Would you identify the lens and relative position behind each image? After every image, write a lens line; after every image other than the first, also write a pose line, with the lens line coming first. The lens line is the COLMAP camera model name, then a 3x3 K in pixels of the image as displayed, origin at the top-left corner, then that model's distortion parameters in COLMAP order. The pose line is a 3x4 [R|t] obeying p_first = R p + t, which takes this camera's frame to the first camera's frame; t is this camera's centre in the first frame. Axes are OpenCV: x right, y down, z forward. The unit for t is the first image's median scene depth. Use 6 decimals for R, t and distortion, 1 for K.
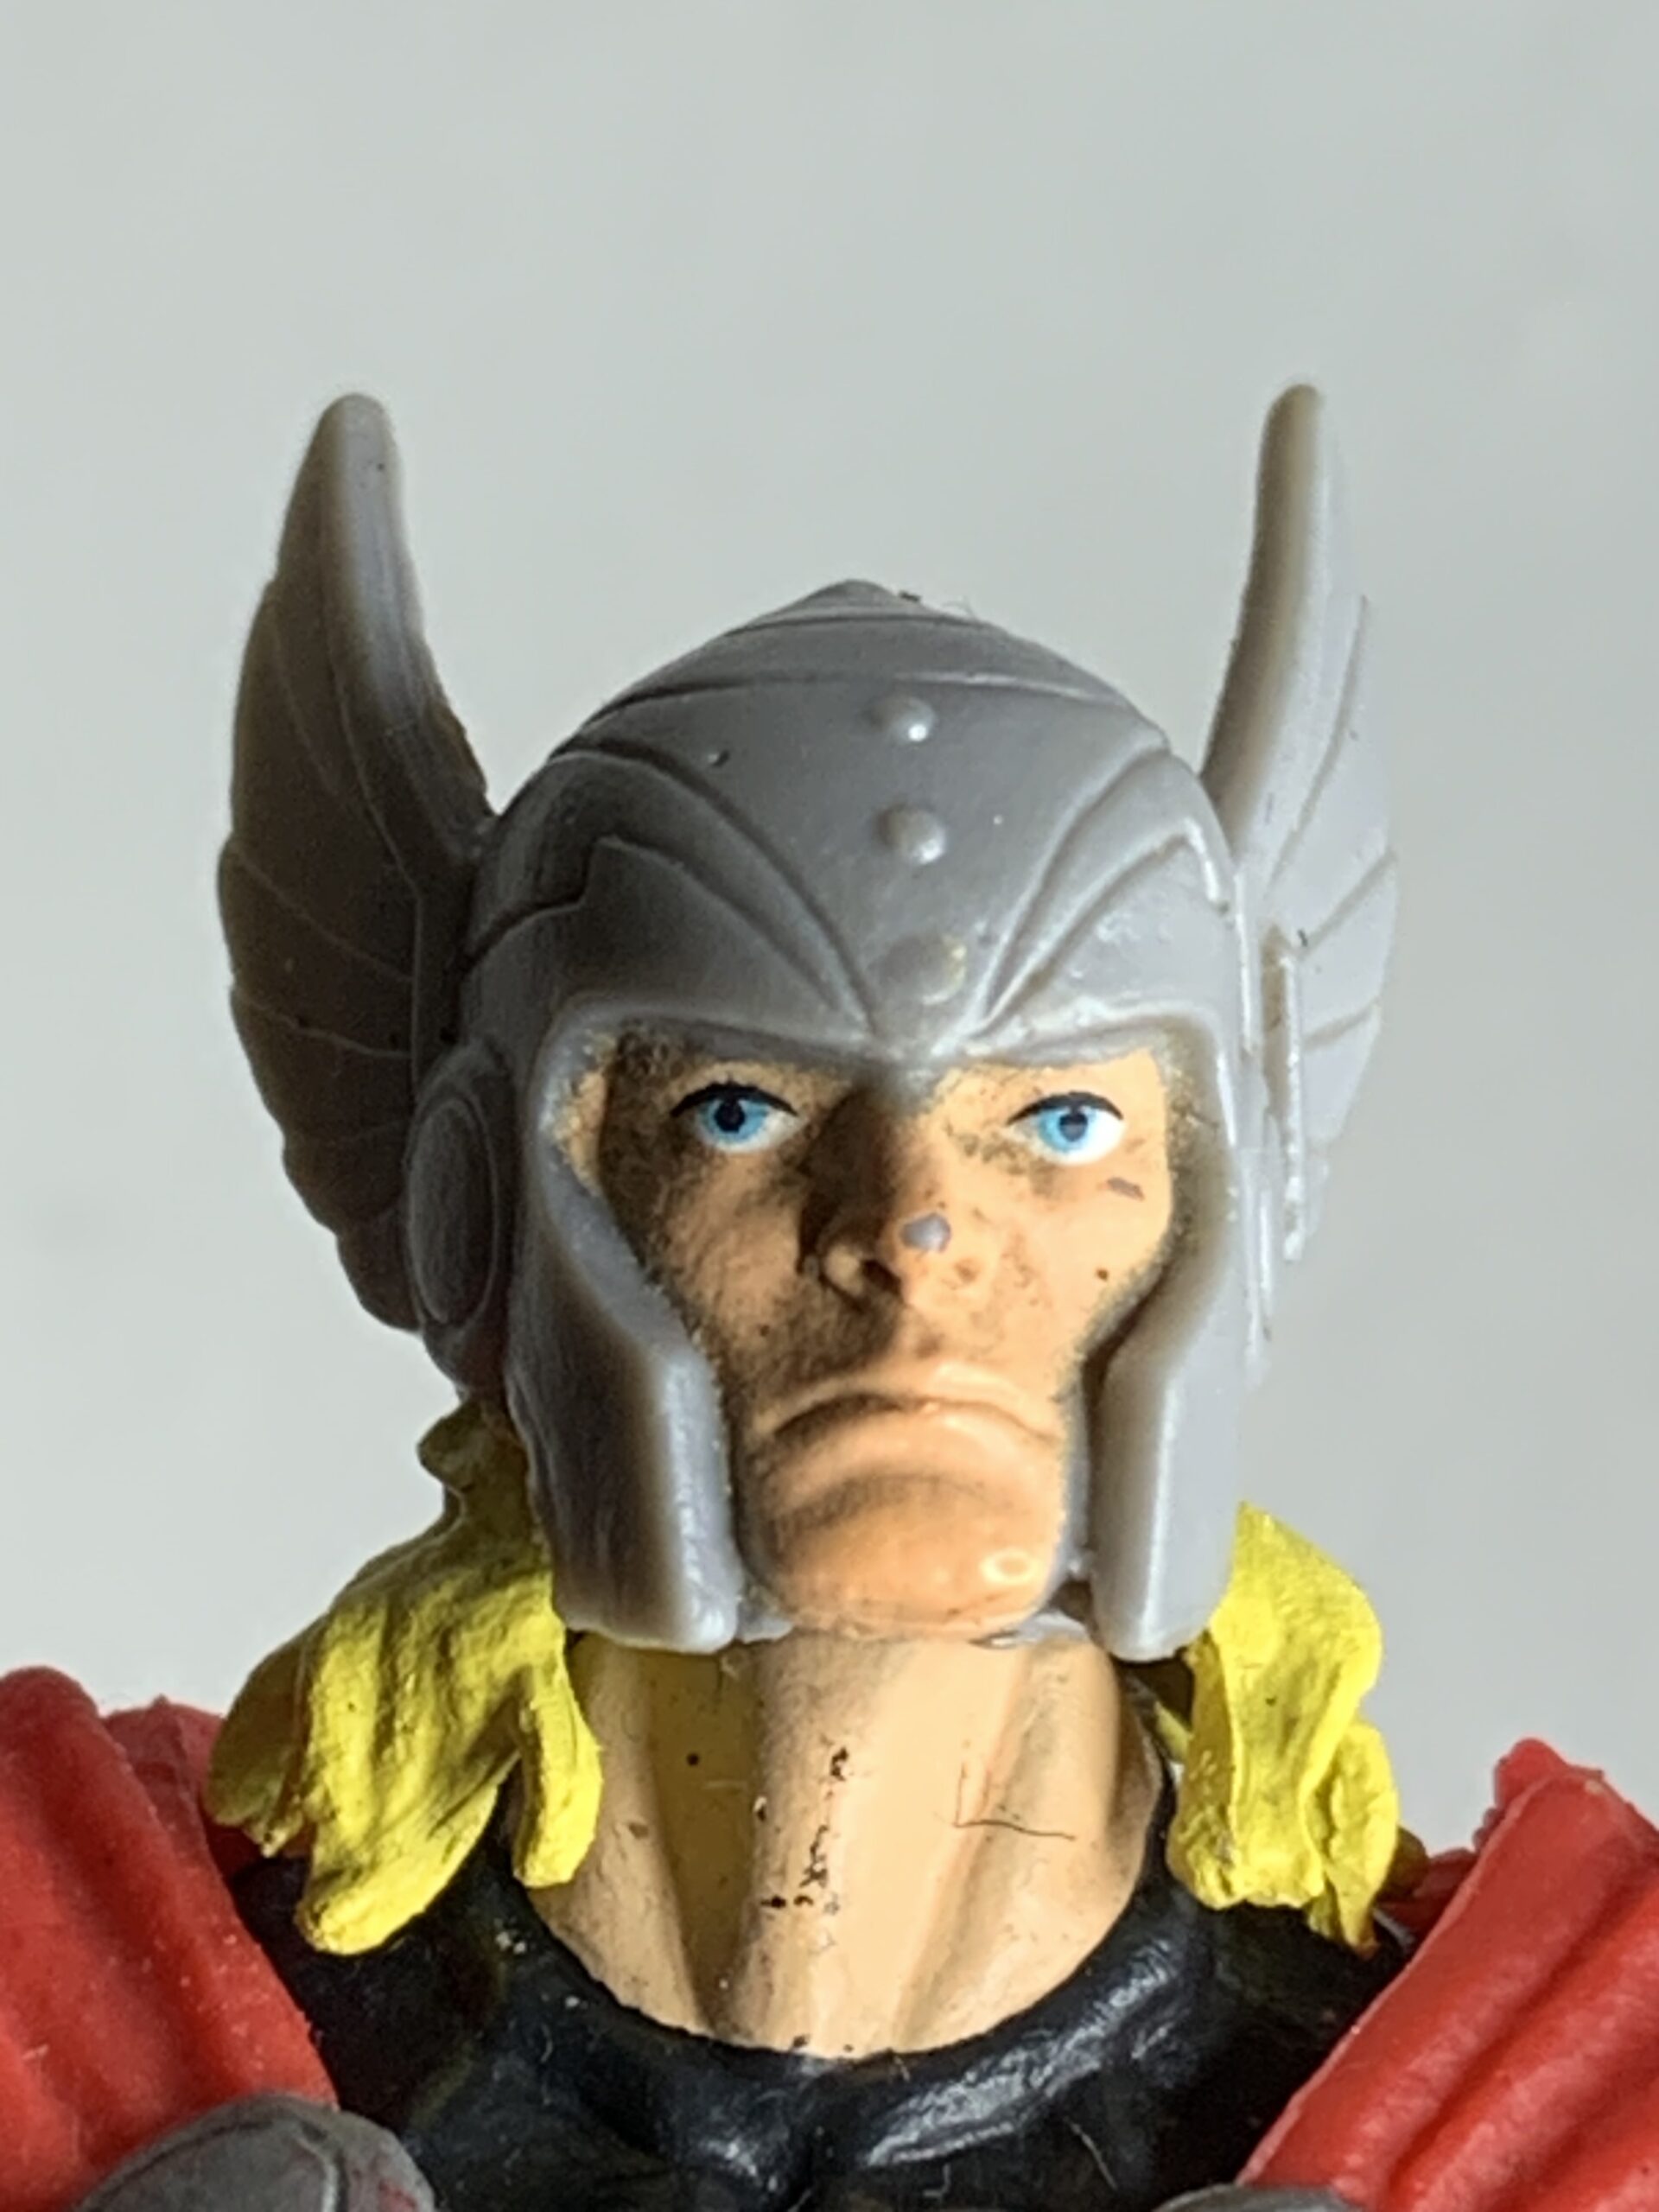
lens RADIAL K [[8472.9, 0, 829.5], [0, 8472.9, 1106.0], [0, 0, 1]] dist [0.154037, 1.580229]
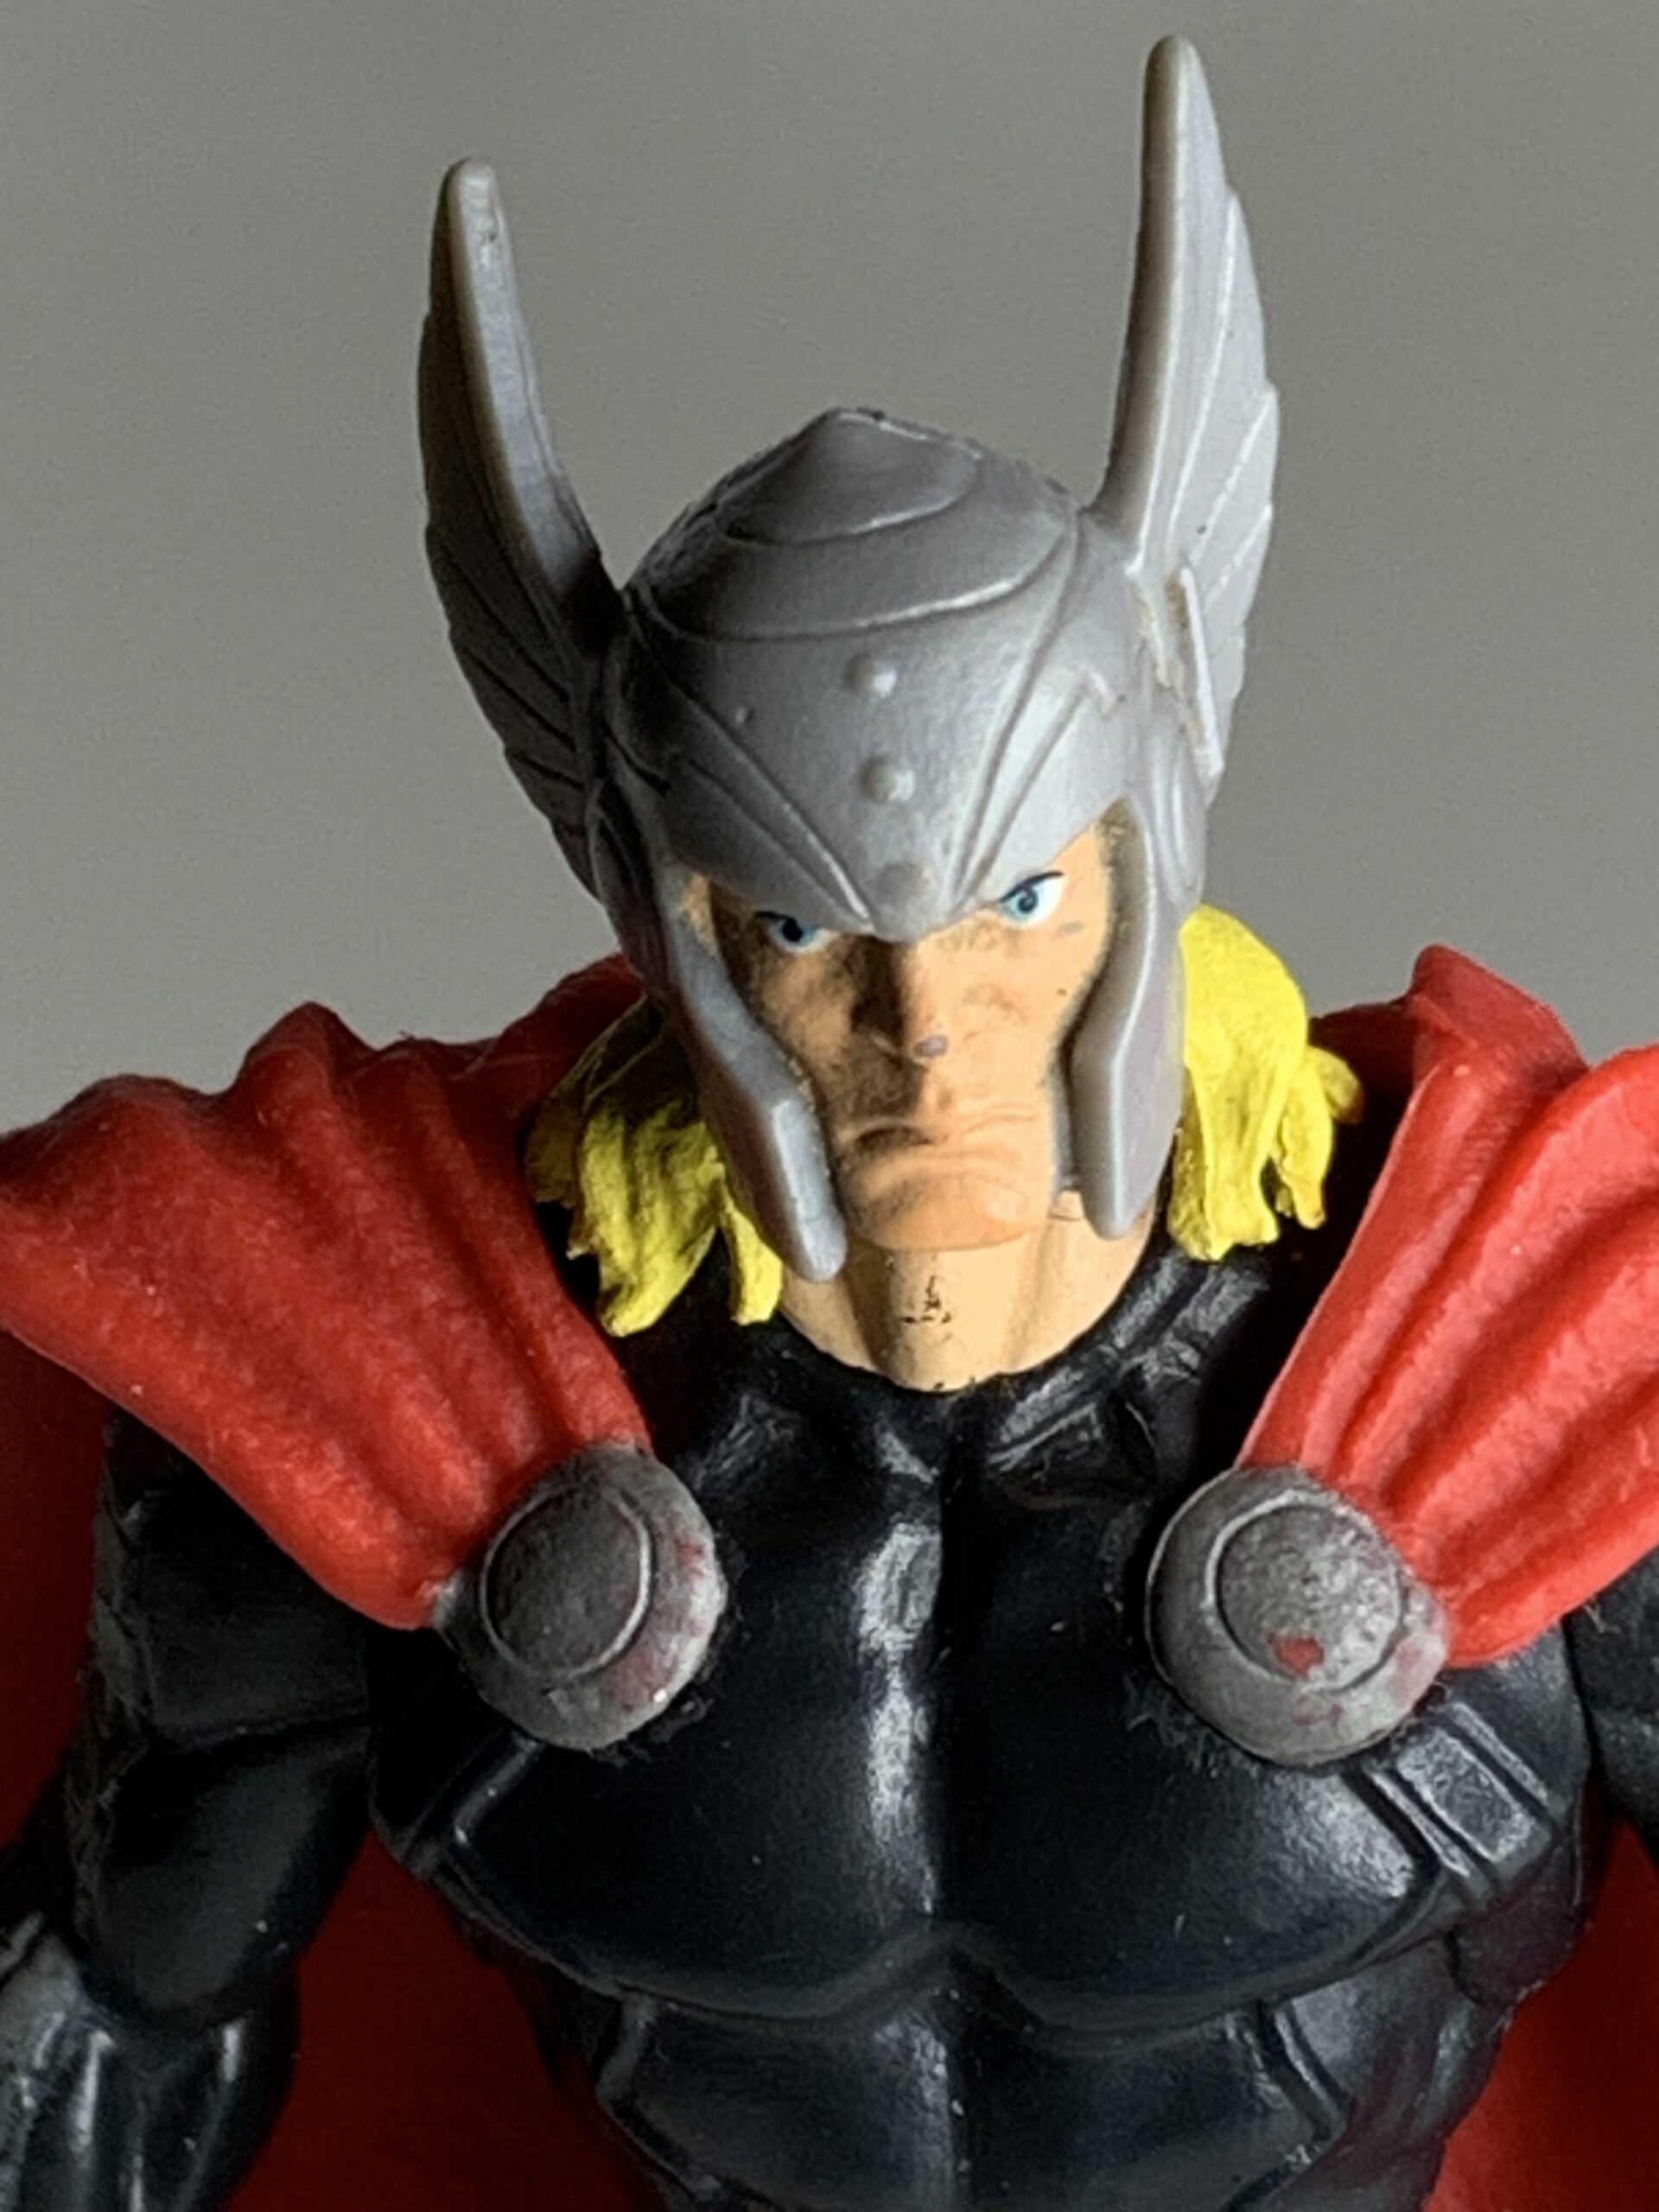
lens RADIAL K [[8472.9, 0, 829.5], [0, 8472.9, 1106.0], [0, 0, 1]] dist [0.154037, 1.580229]
pose [[0.986952, -0.102513, -0.124161, 0.168411], [0.154260, 0.822992, 0.546707, -0.751828], [0.046139, -0.558727, 0.828067, -0.214775]]
